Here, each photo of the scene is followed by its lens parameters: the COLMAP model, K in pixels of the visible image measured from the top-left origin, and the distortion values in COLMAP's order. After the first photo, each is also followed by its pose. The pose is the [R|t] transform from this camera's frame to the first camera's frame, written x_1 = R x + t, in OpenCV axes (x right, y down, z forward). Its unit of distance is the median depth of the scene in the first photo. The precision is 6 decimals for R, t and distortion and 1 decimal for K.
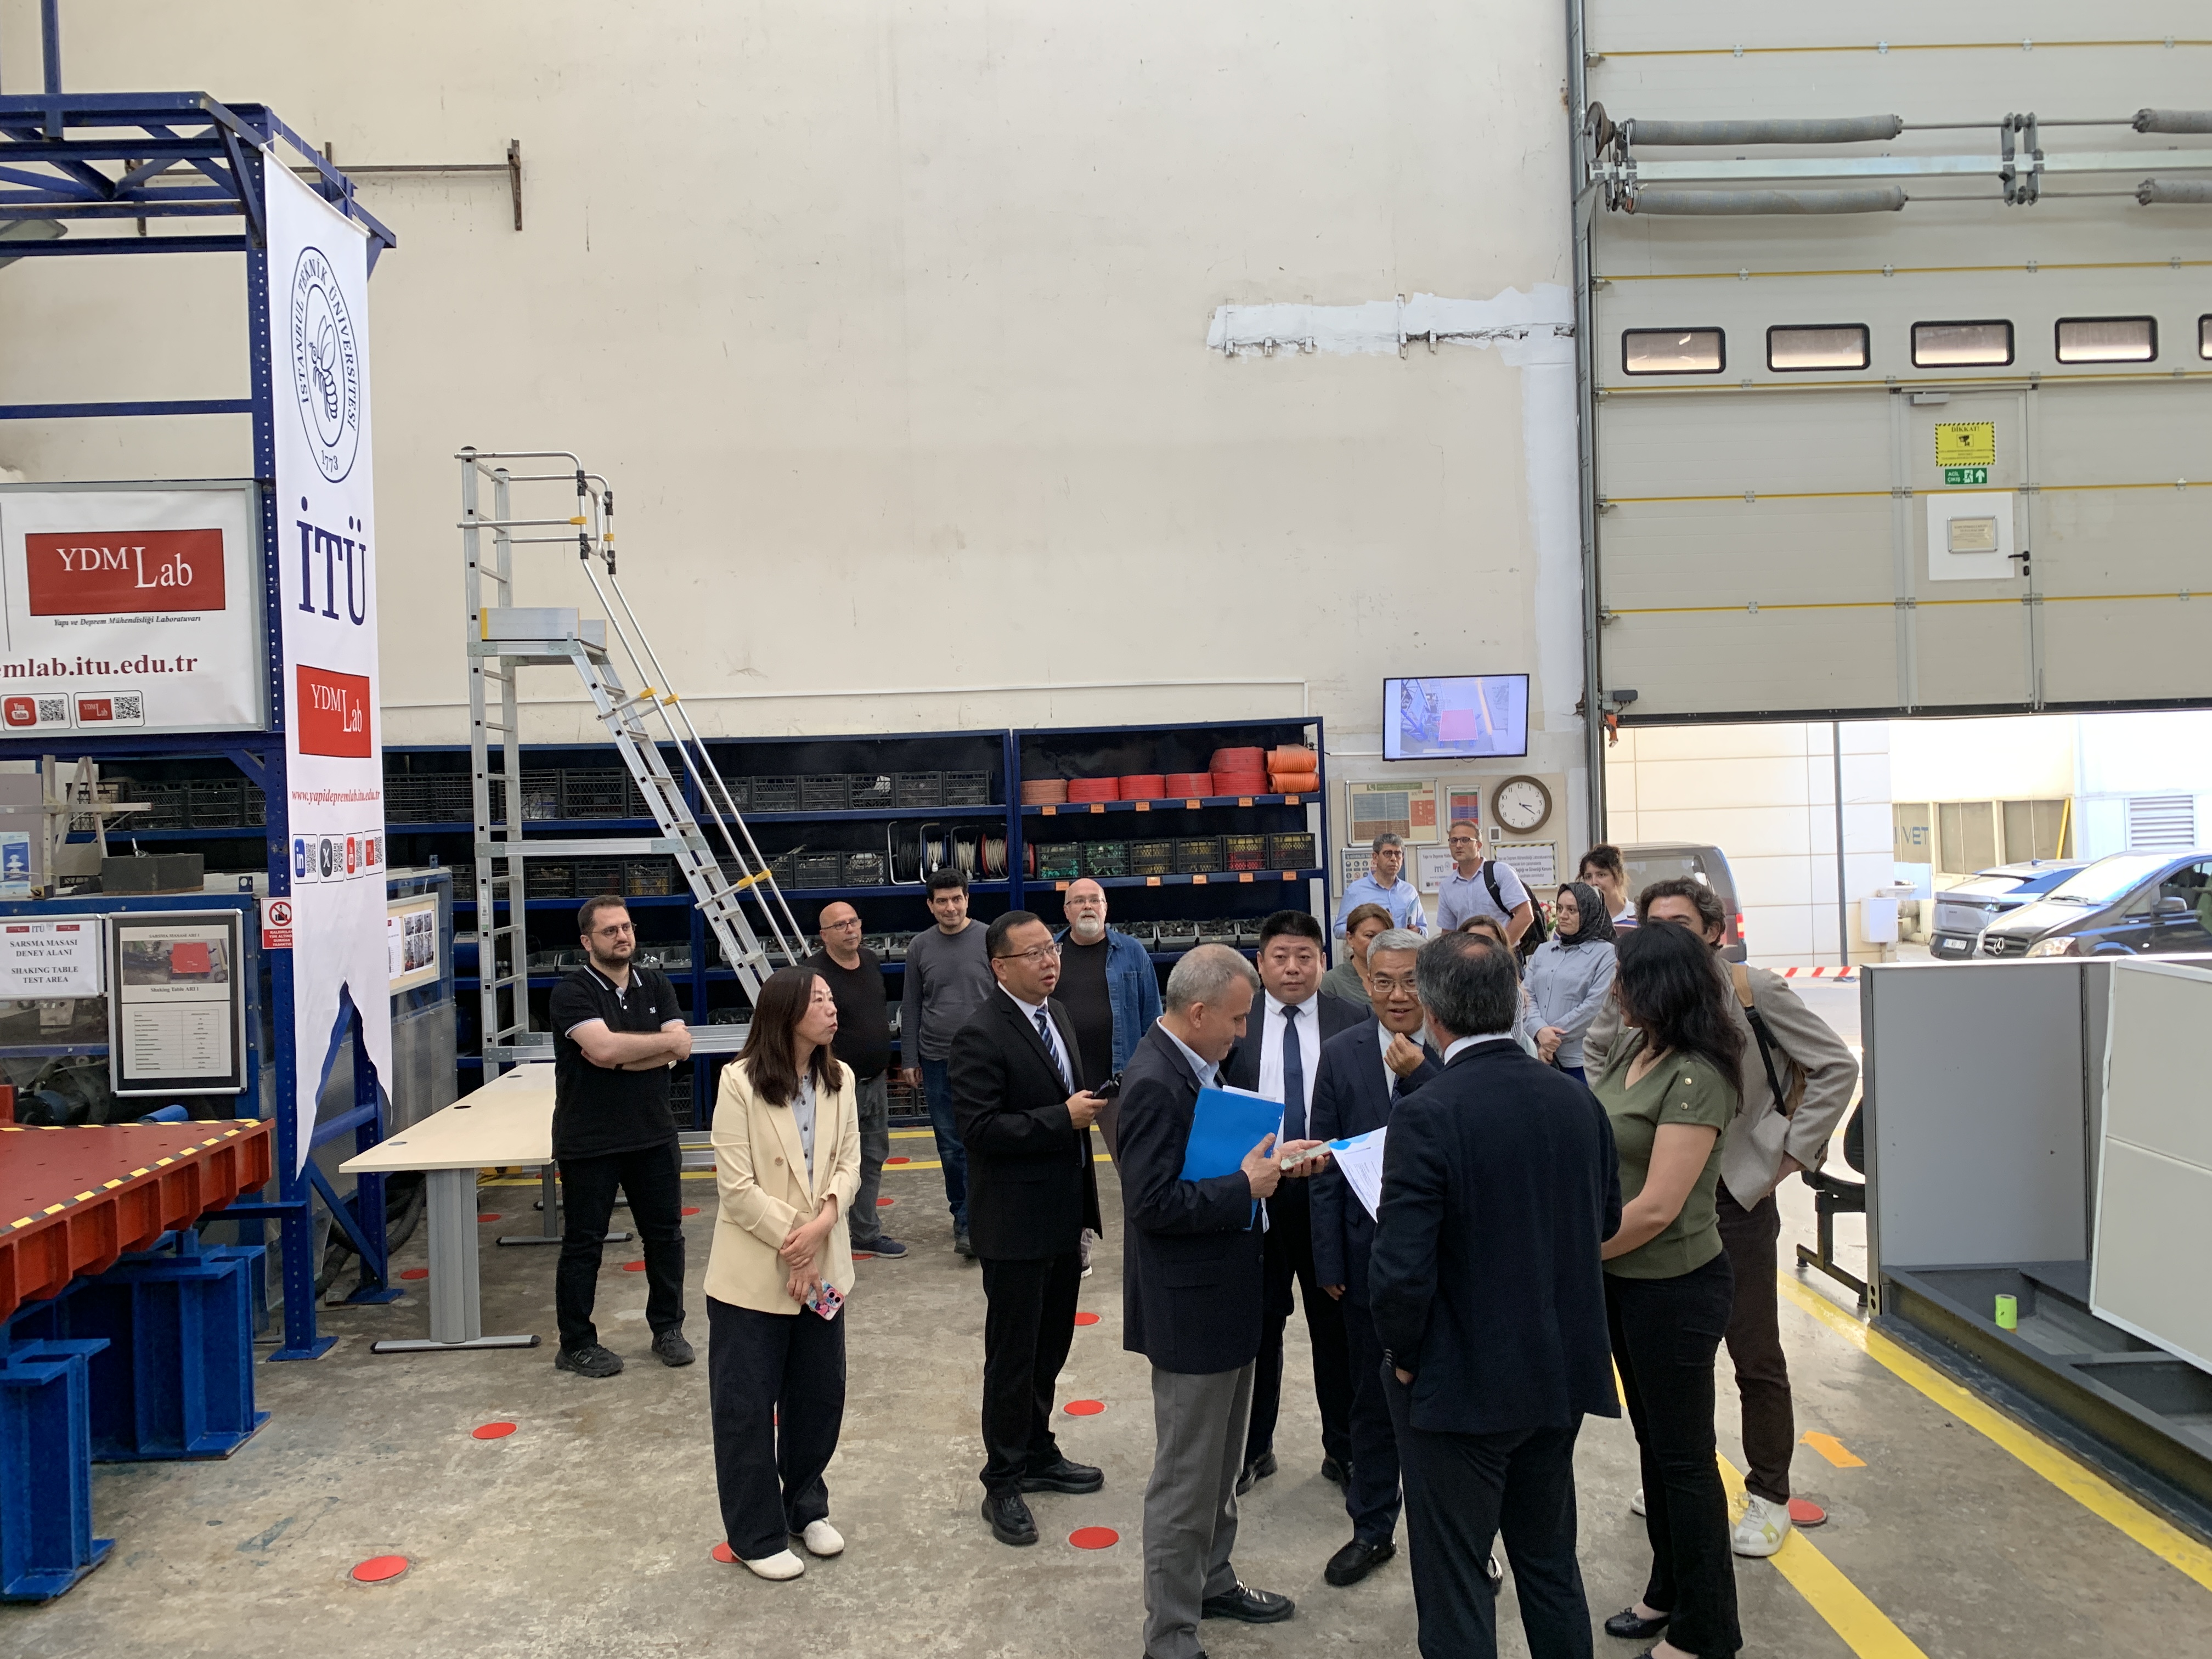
lens RADIAL K [[1660.1, 0, 1089.8], [0, 1660.1, 798.6], [0, 0, 1]] dist [0.036928, -0.046787]
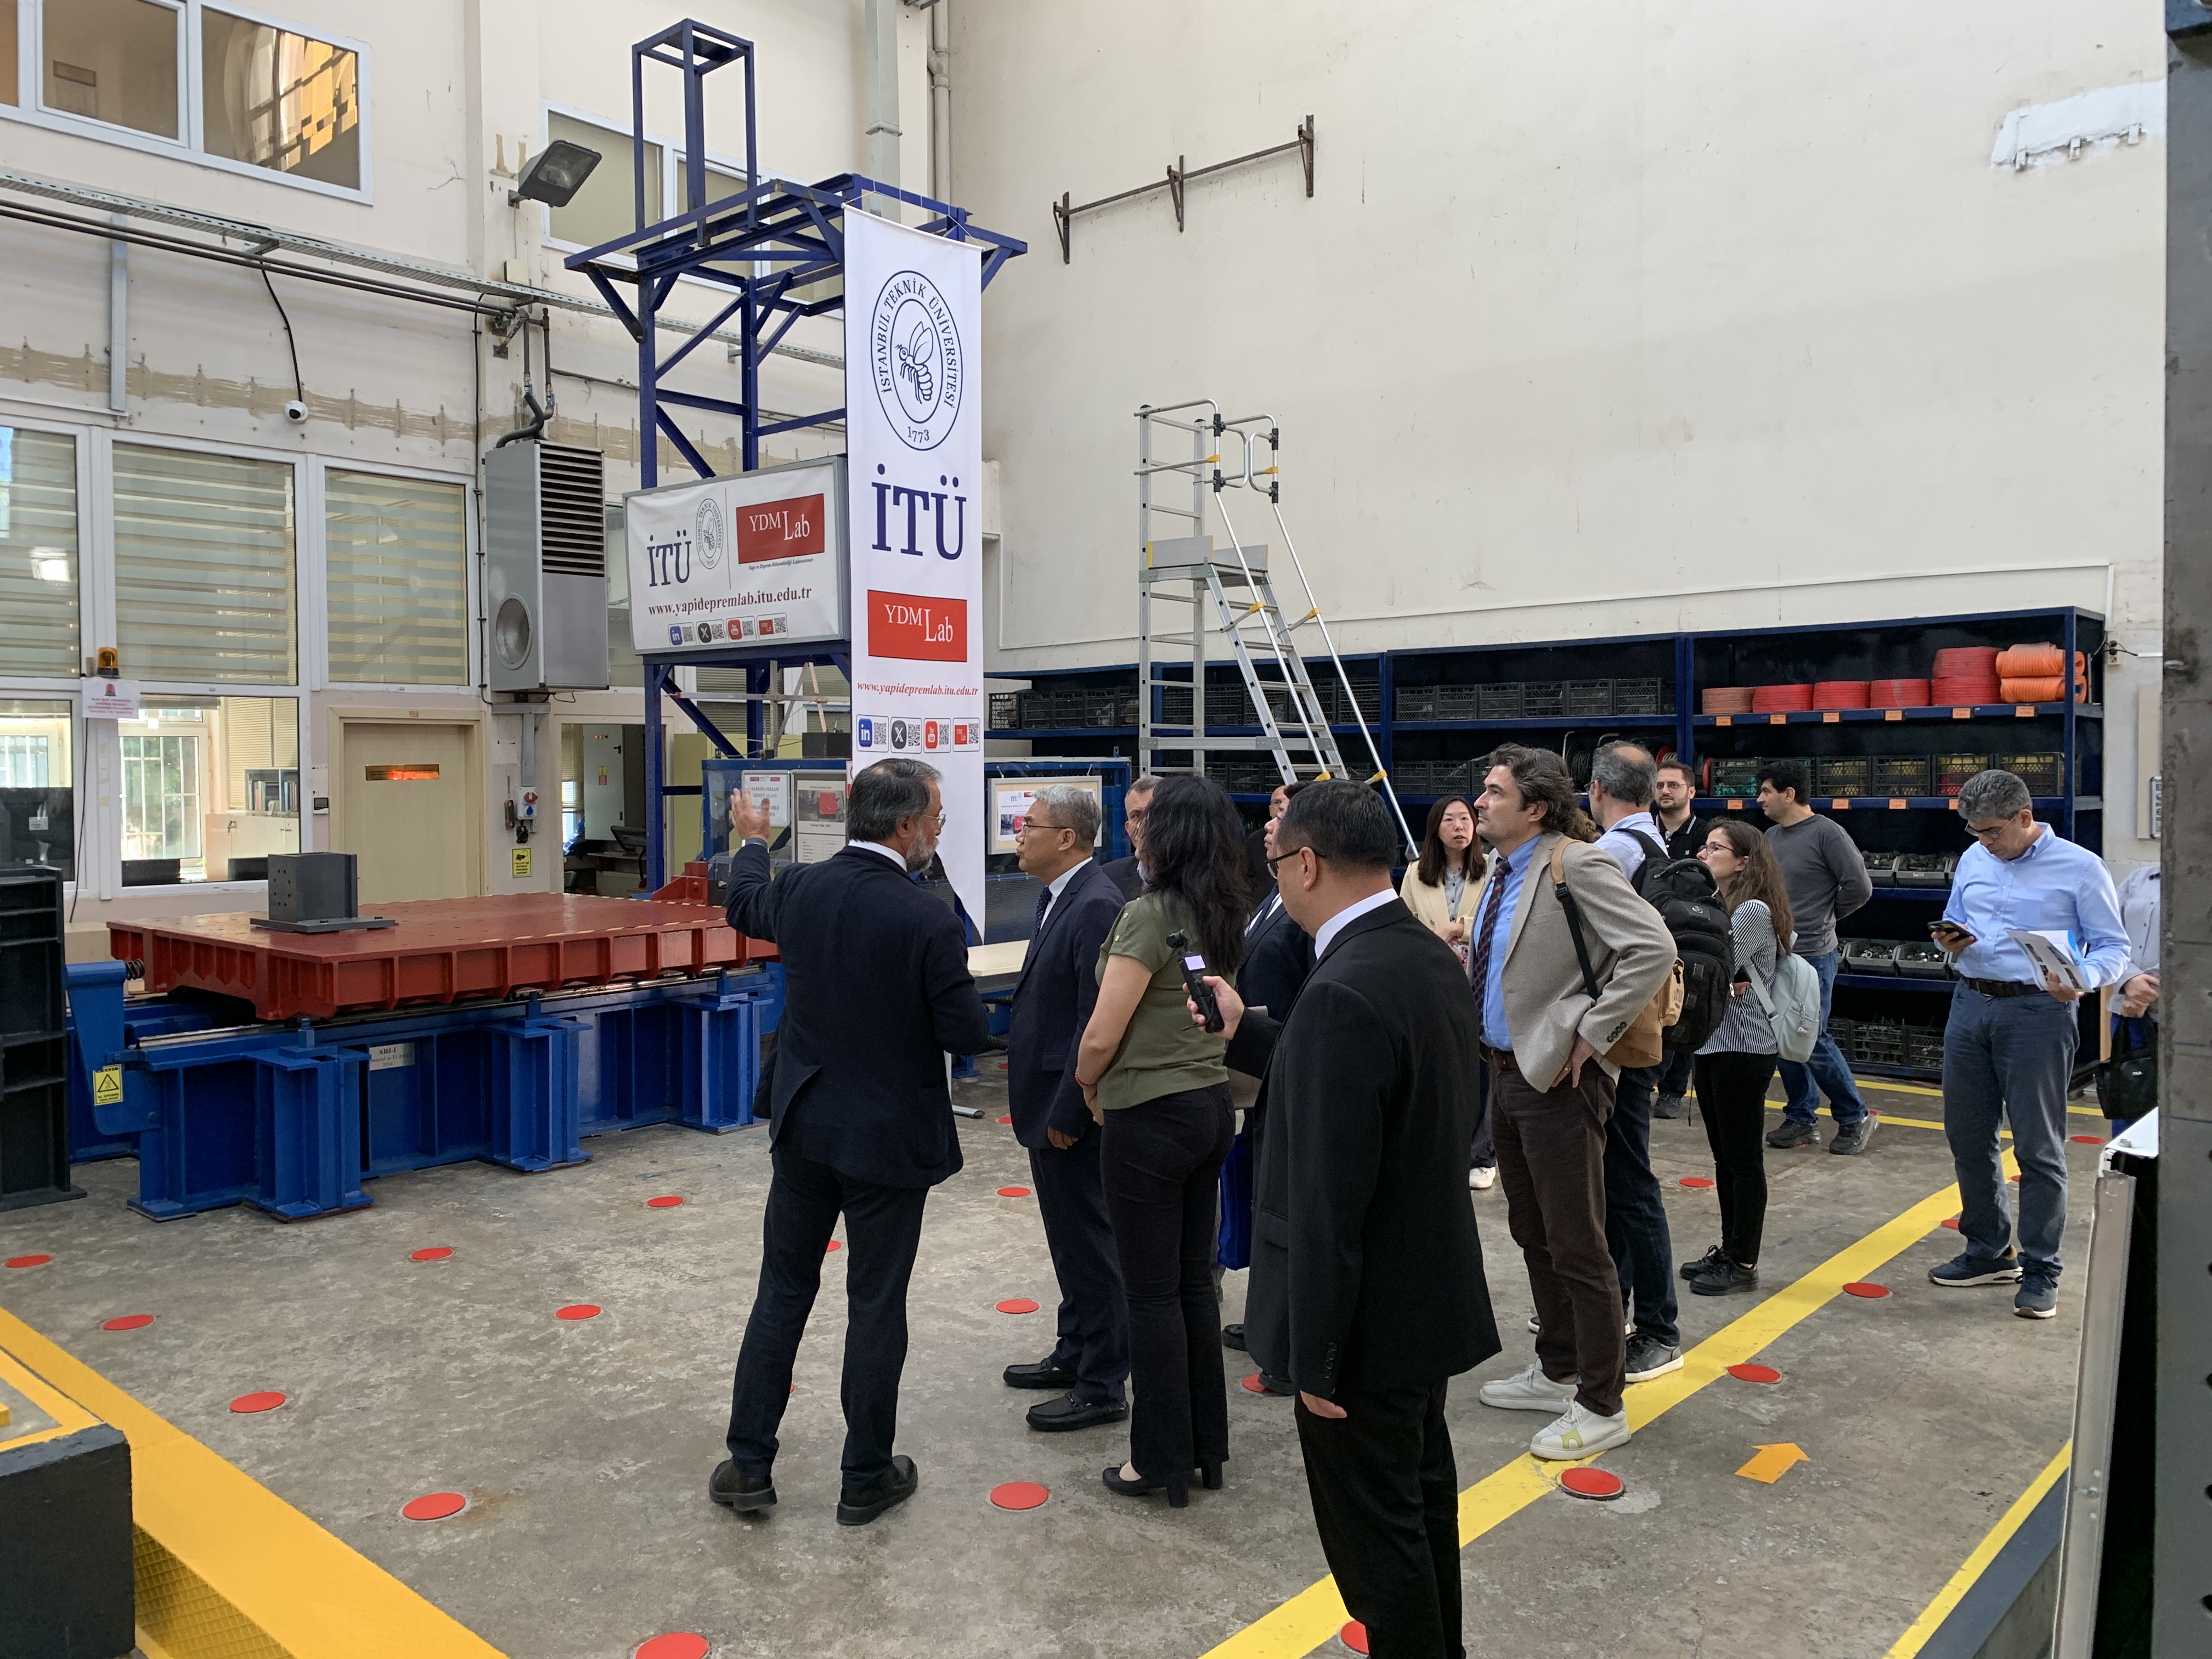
lens RADIAL K [[1683.7, 0, 1092.3], [0, 1683.7, 783.3], [0, 0, 1]] dist [0.051083, -0.054260]
pose [[0.723262, 0.036254, -0.689621, 0.352647], [-0.018430, 0.999279, 0.033203, 0.016077], [0.690327, -0.011305, 0.723409, 0.078294]]
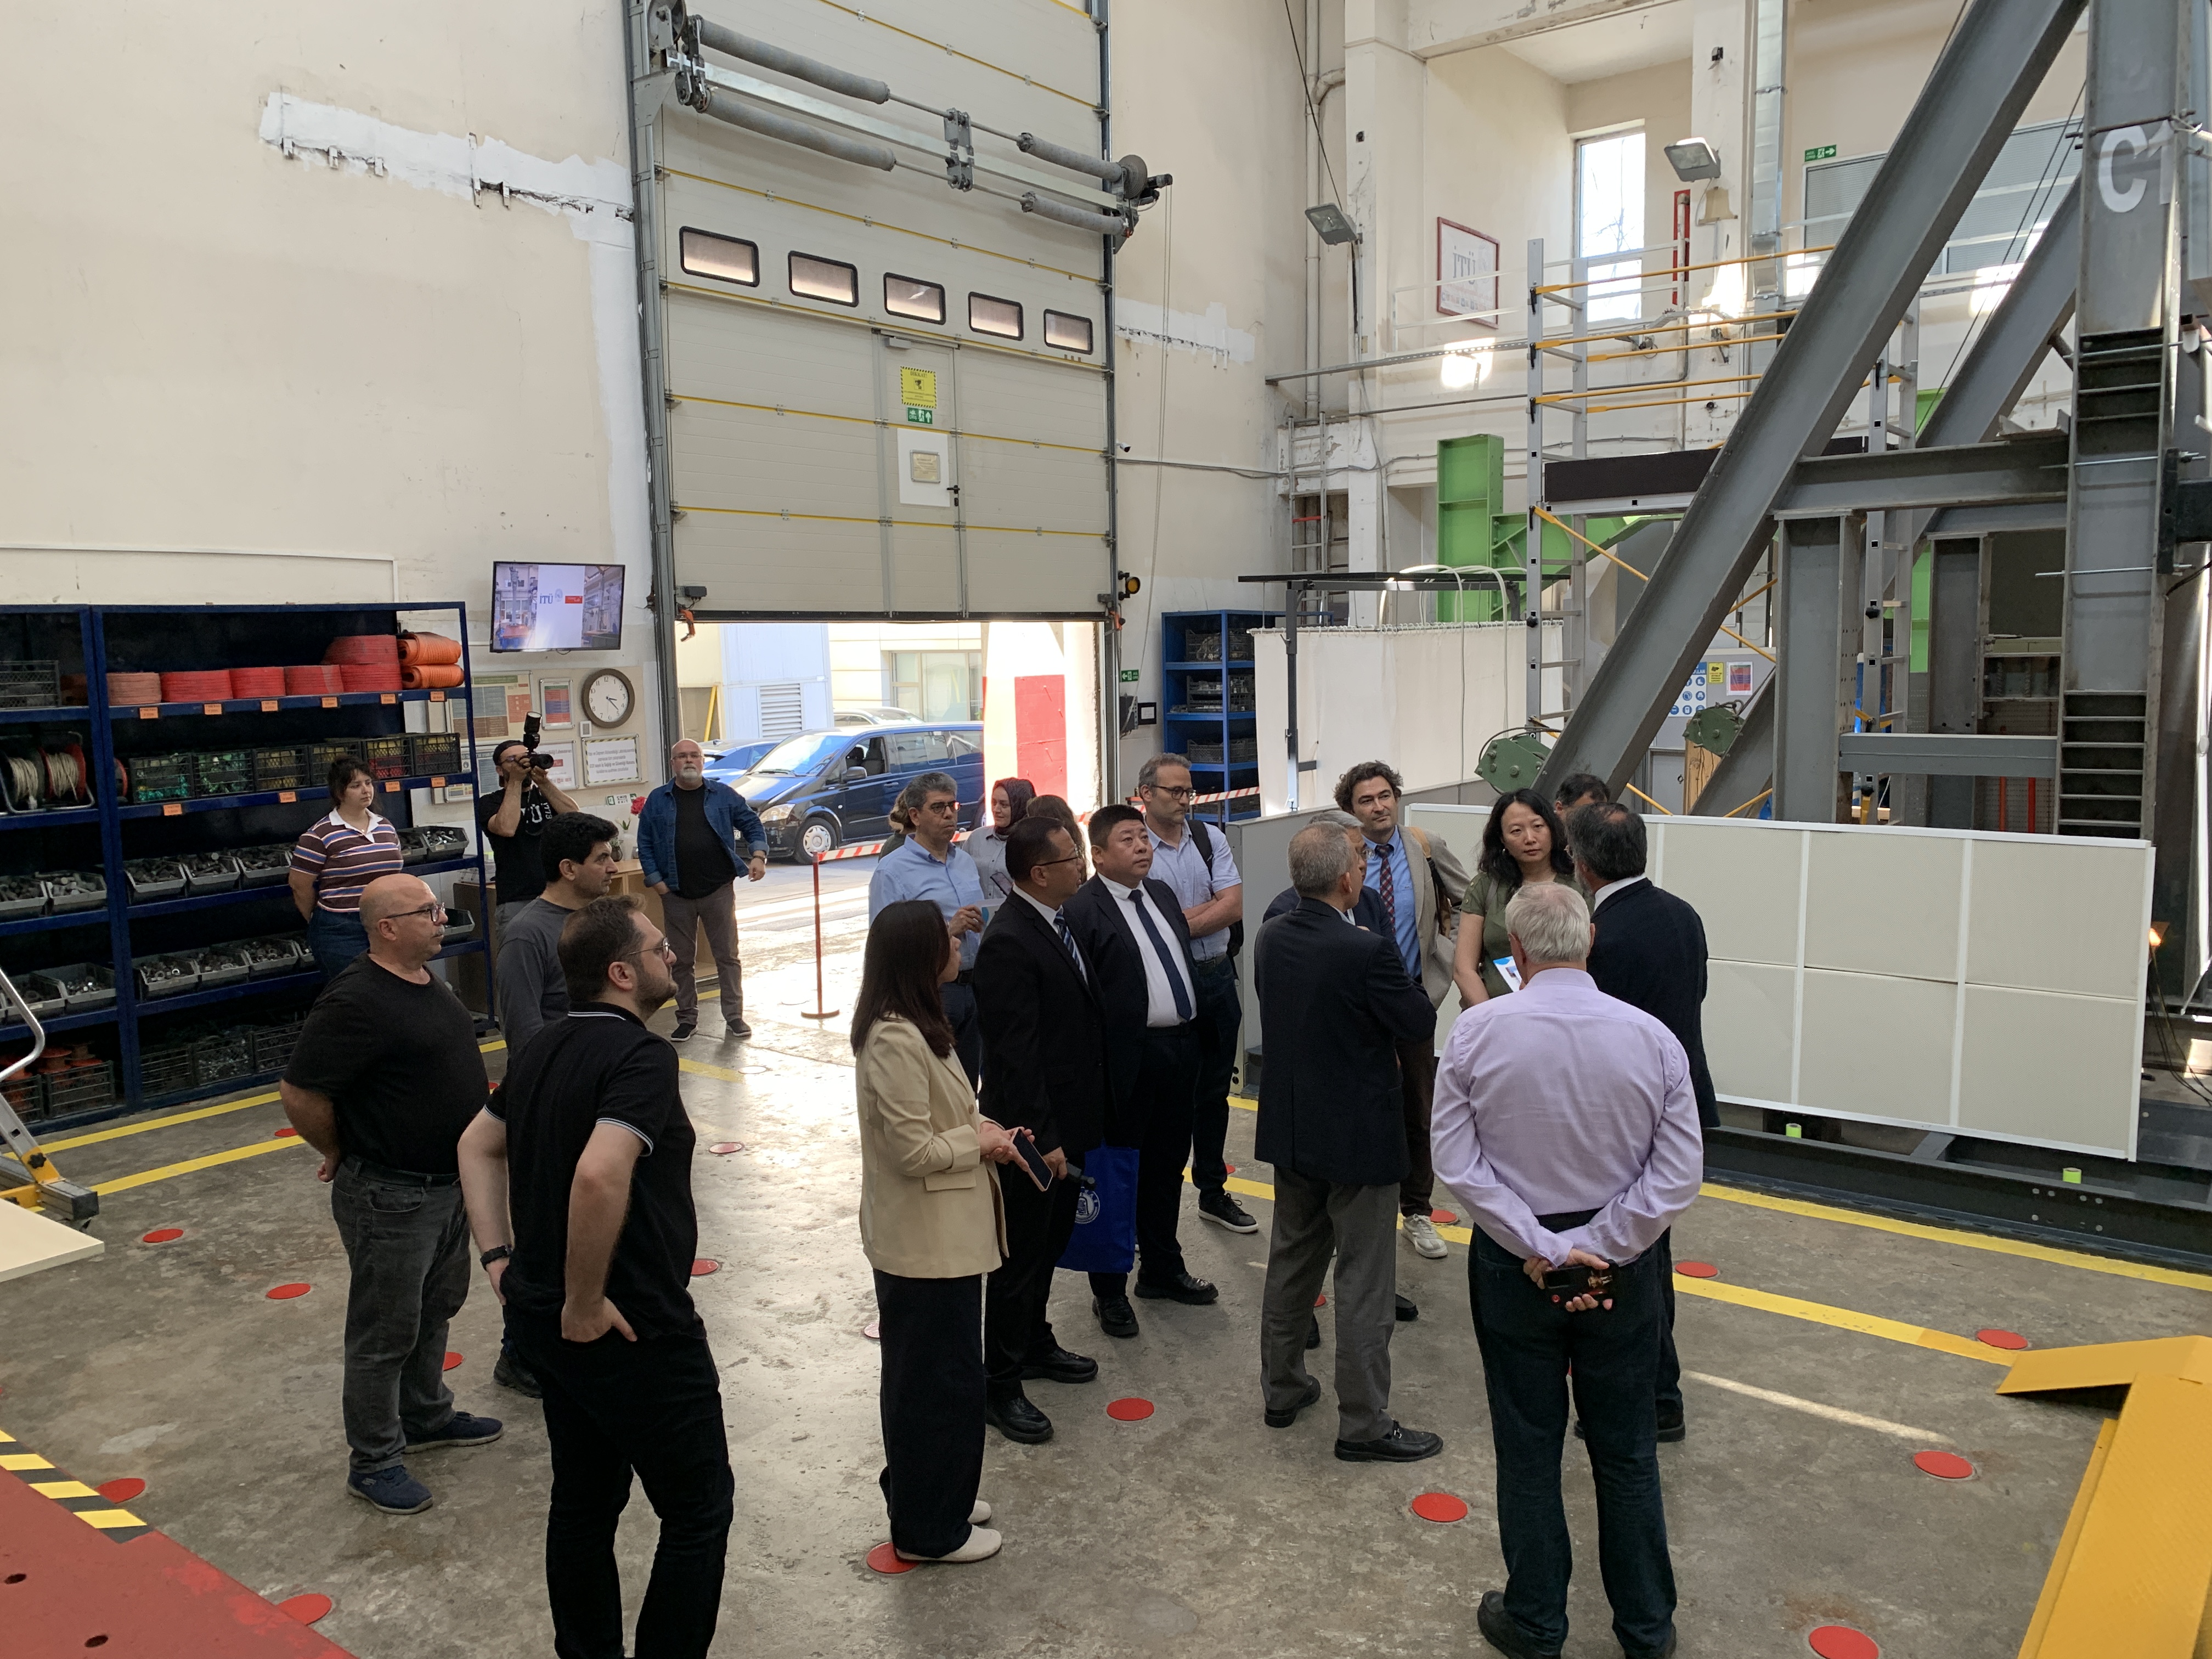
lens RADIAL K [[1664.2, 0, 1073.3], [0, 1664.2, 834.0], [0, 0, 1]] dist [0.001726, -0.002319]
pose [[0.638557, -0.070788, 0.766312, -0.334761], [0.001104, 0.995844, 0.091072, -0.006263], [-0.769574, -0.057309, 0.635981, 0.158706]]
